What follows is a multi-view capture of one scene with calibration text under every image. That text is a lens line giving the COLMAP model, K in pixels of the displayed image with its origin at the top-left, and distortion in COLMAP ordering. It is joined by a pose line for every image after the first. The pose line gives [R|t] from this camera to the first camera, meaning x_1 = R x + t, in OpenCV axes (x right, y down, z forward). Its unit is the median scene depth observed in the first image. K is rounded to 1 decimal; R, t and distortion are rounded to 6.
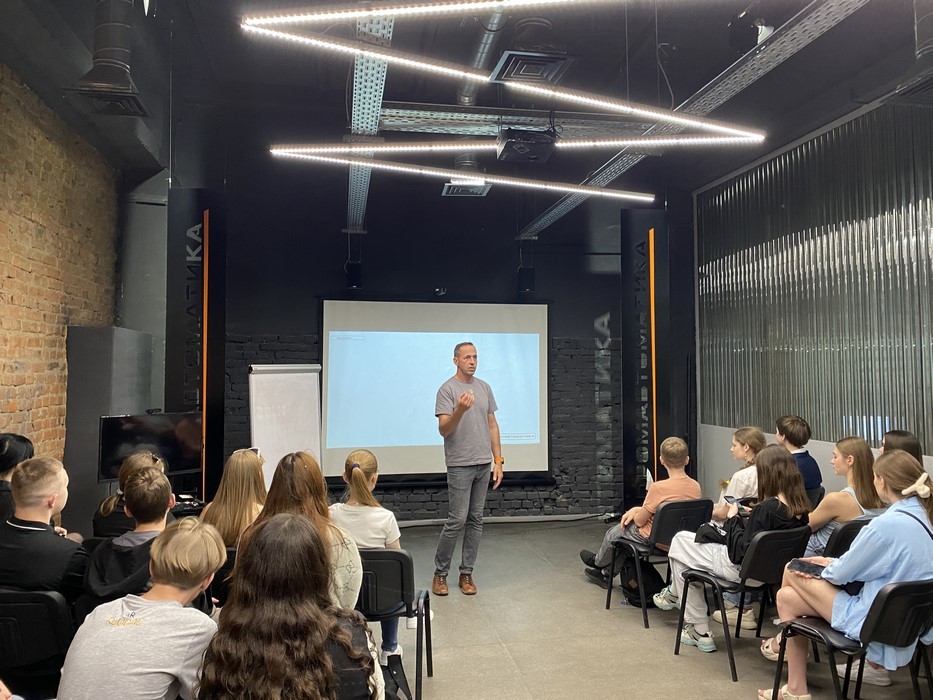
lens RADIAL K [[702.0, 0, 466.5], [0, 702.0, 350.0], [0, 0, 1]] dist [0.010919, -0.001534]
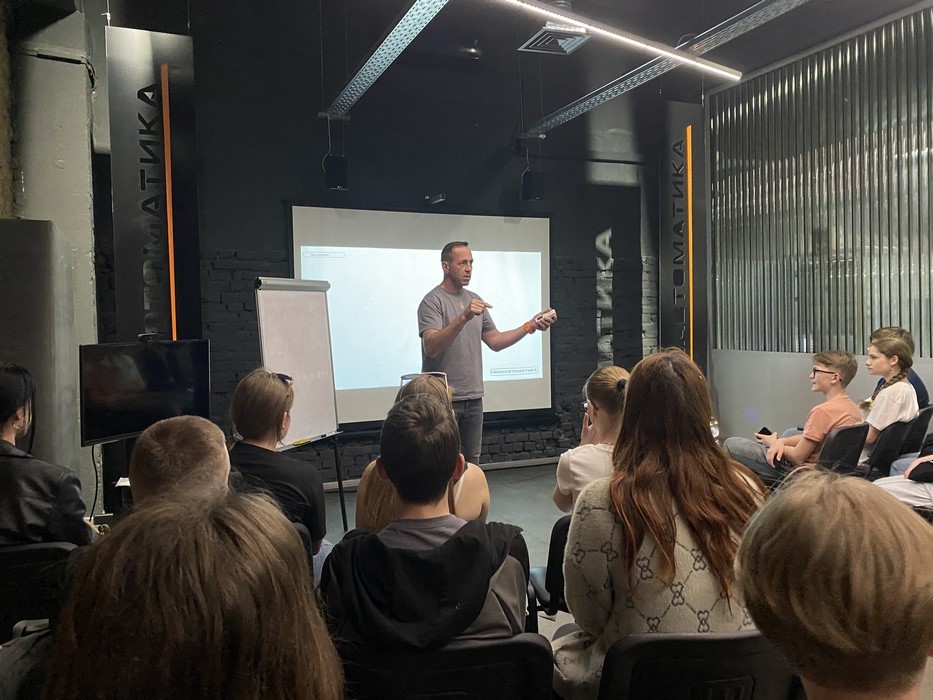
lens RADIAL K [[703.6, 0, 460.1], [0, 703.6, 373.5], [0, 0, 1]] dist [-0.006351, -0.011414]
pose [[0.973425, -0.037290, 0.225949, -0.249452], [0.014237, 0.994599, 0.102811, 0.045192], [-0.228563, -0.096862, 0.968699, 0.215176]]
